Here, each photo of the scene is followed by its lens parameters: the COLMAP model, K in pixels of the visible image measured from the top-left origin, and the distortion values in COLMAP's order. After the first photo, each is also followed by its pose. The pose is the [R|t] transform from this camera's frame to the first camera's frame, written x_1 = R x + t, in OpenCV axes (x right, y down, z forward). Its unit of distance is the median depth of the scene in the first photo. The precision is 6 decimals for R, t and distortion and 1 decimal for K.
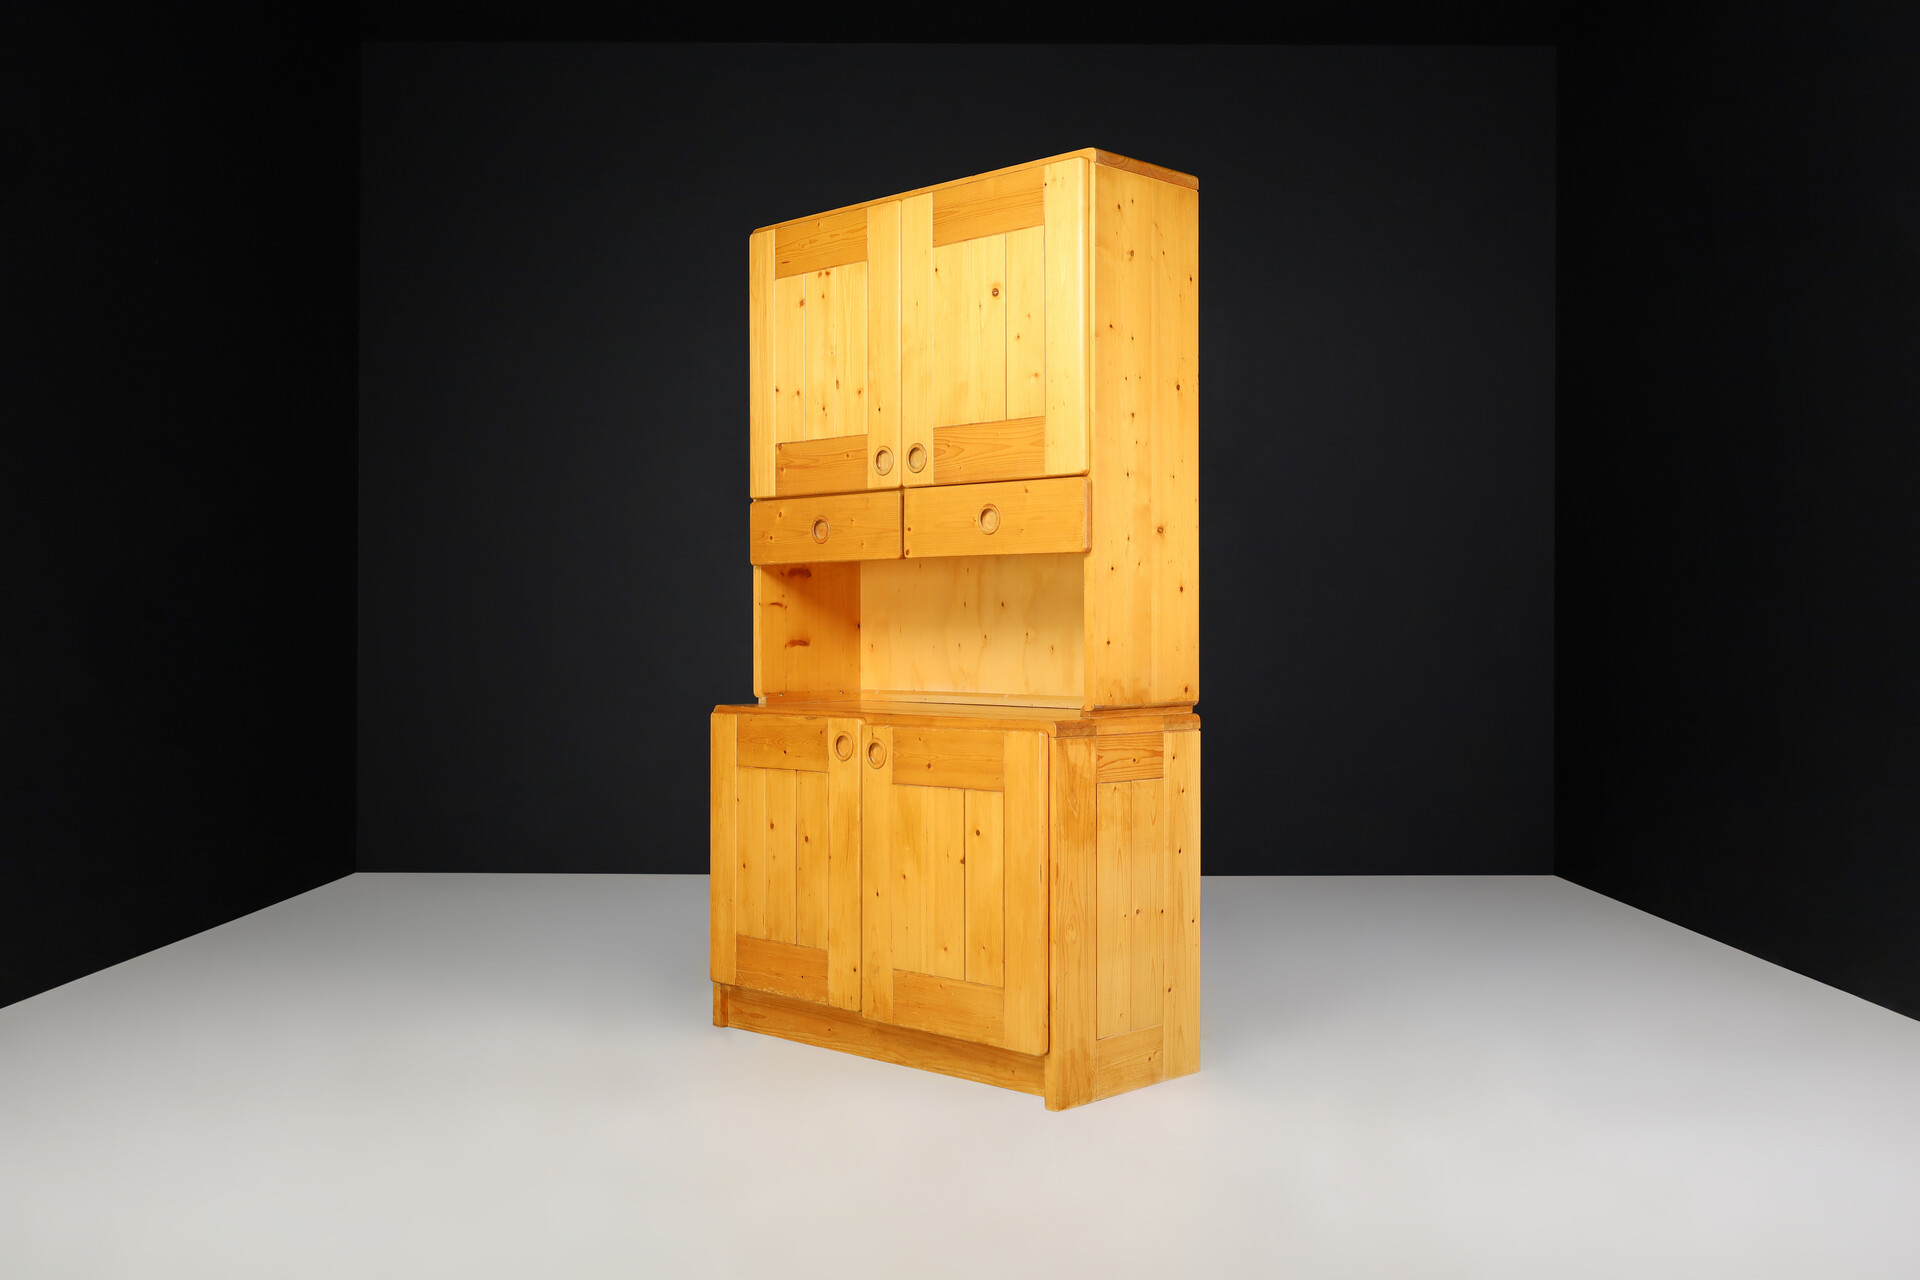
lens RADIAL K [[1834.2, 0, 961.1], [0, 1834.2, 632.5], [0, 0, 1]] dist [0.002620, 0.000000]
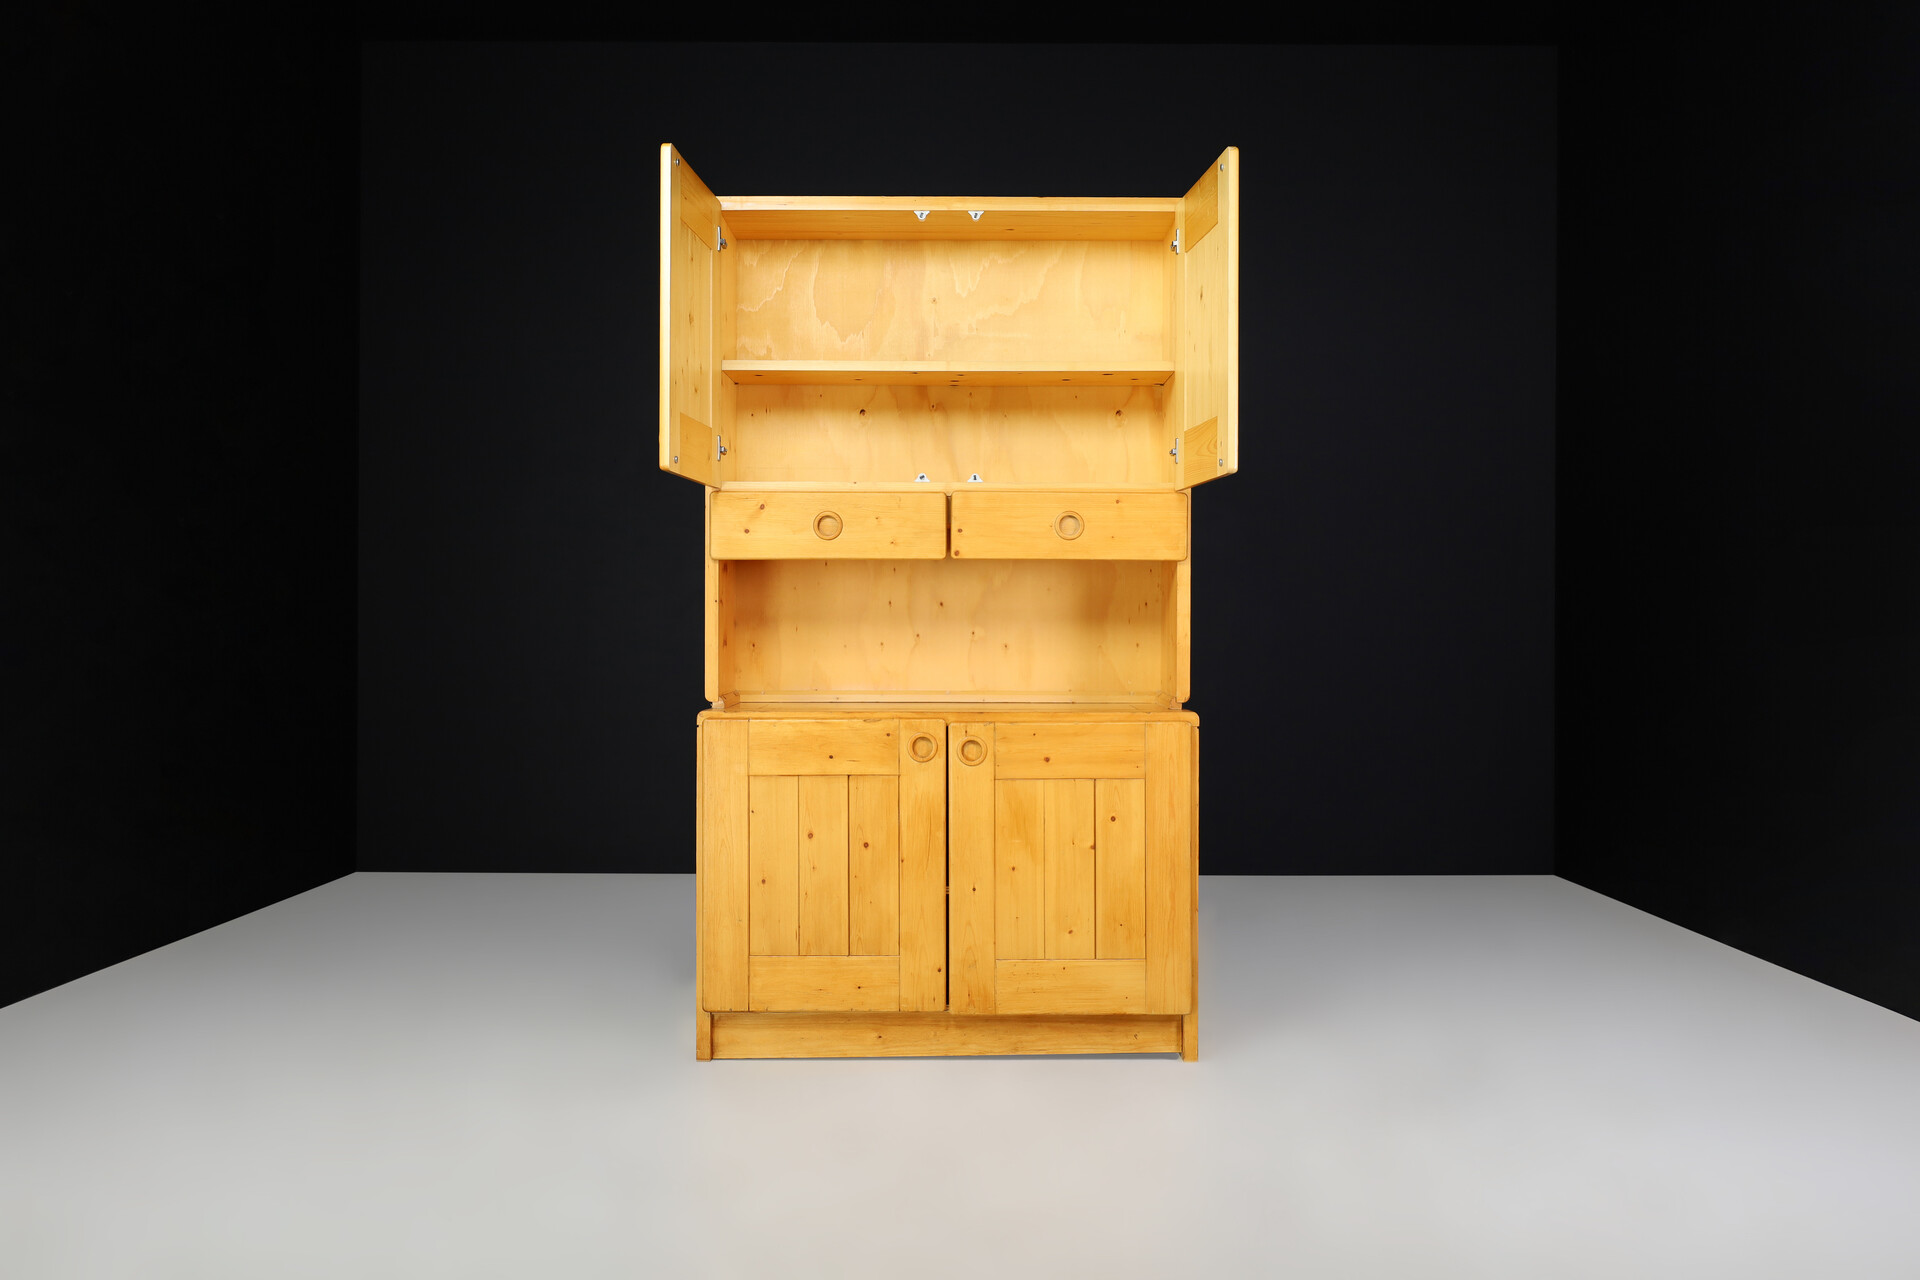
lens RADIAL K [[1834.2, 0, 963.4], [0, 1834.2, 634.4], [0, 0, 1]] dist [0.002620, 0.000000]
pose [[0.703984, -0.007910, 0.710171, -0.745789], [0.002029, 0.999956, 0.009126, -0.008097], [-0.710212, -0.004983, 0.703970, 0.281211]]
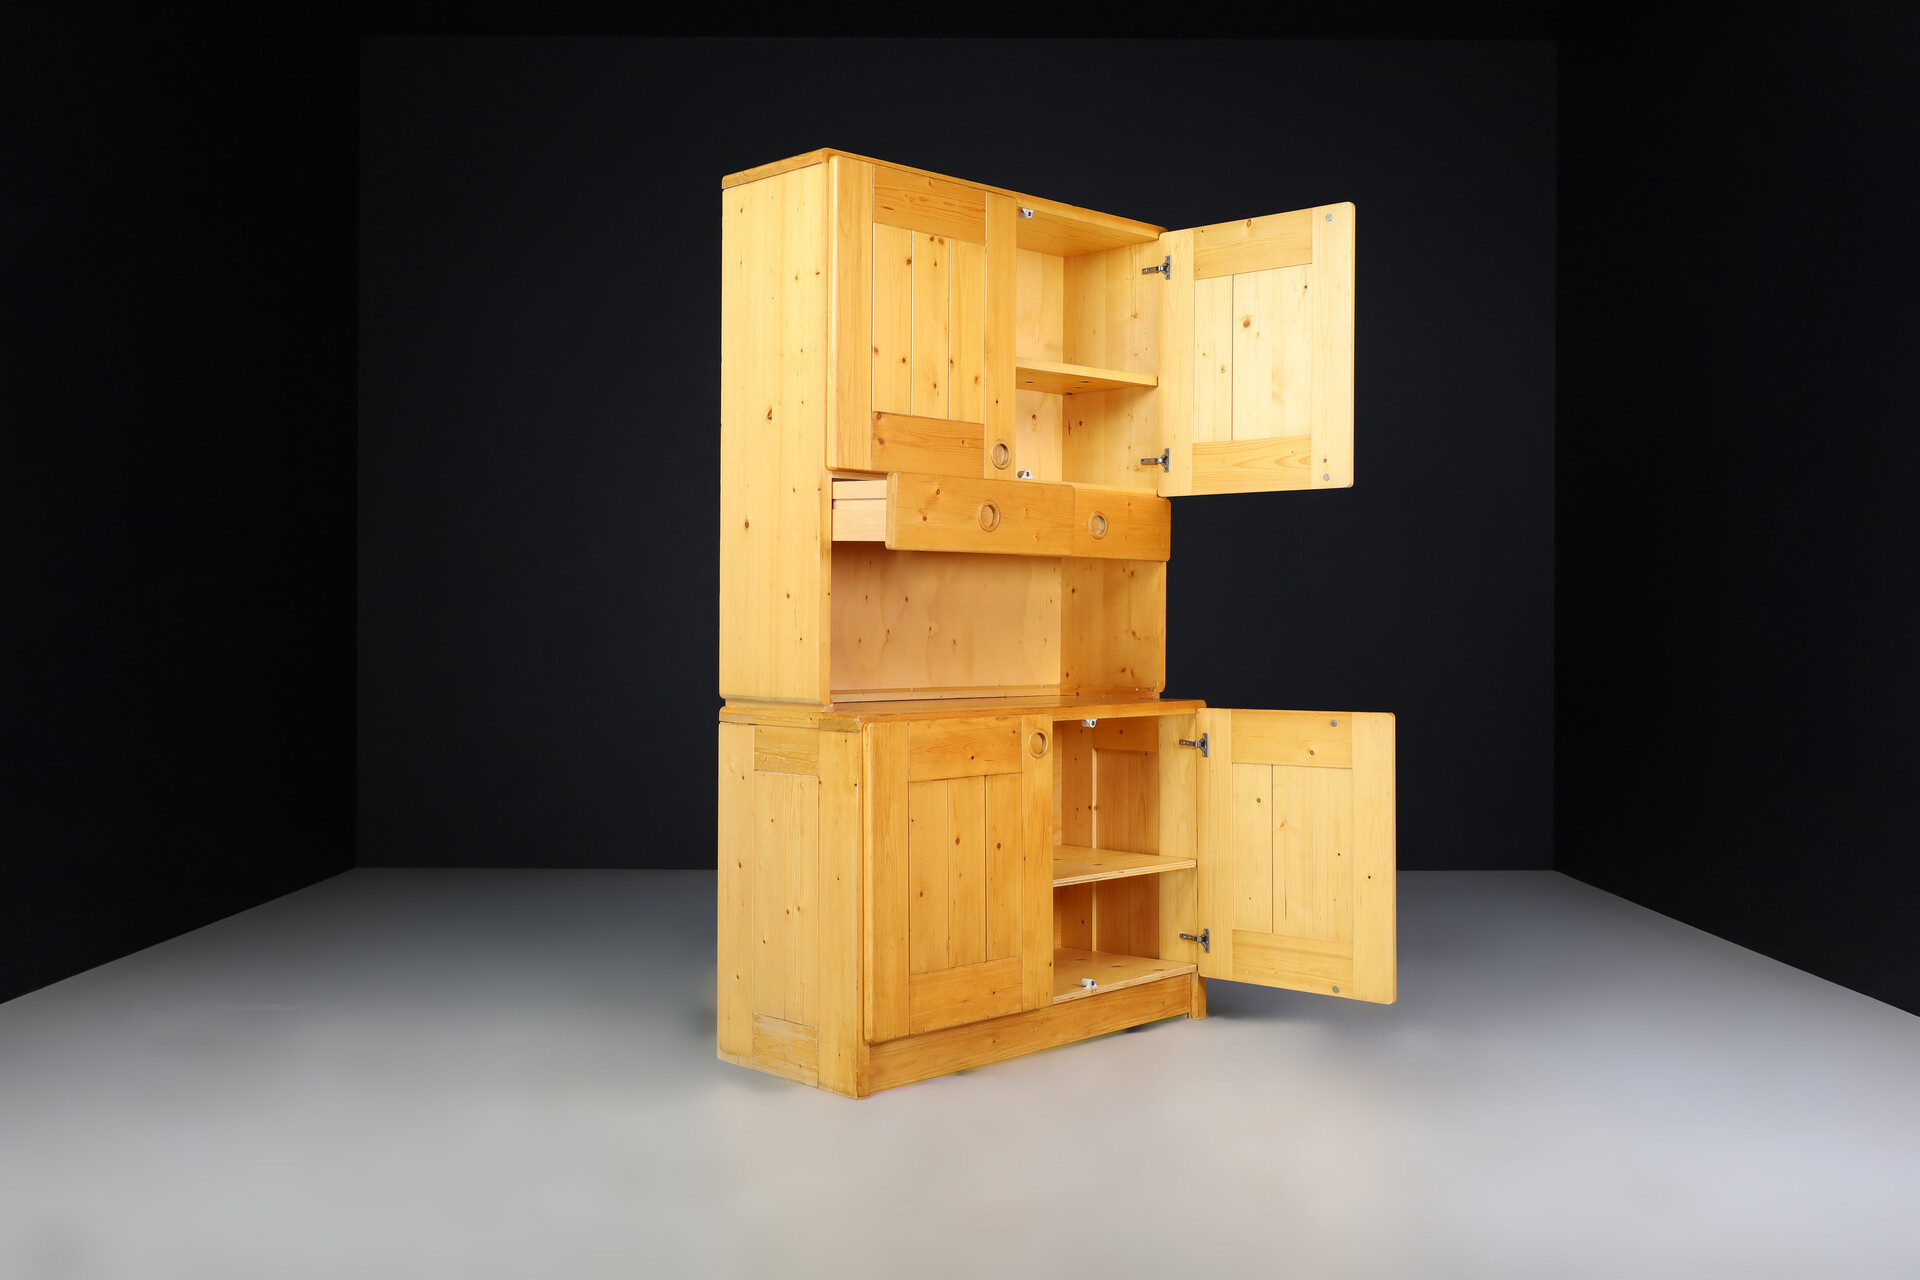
lens RADIAL K [[1834.2, 0, 960.0], [0, 1834.2, 648.2], [0, 0, 1]] dist [0.002620, 0.000000]
pose [[0.018960, -0.014480, 0.999715, -1.041782], [0.003639, 0.999889, 0.014413, -0.003431], [-0.999814, 0.003365, 0.019010, 1.011614]]
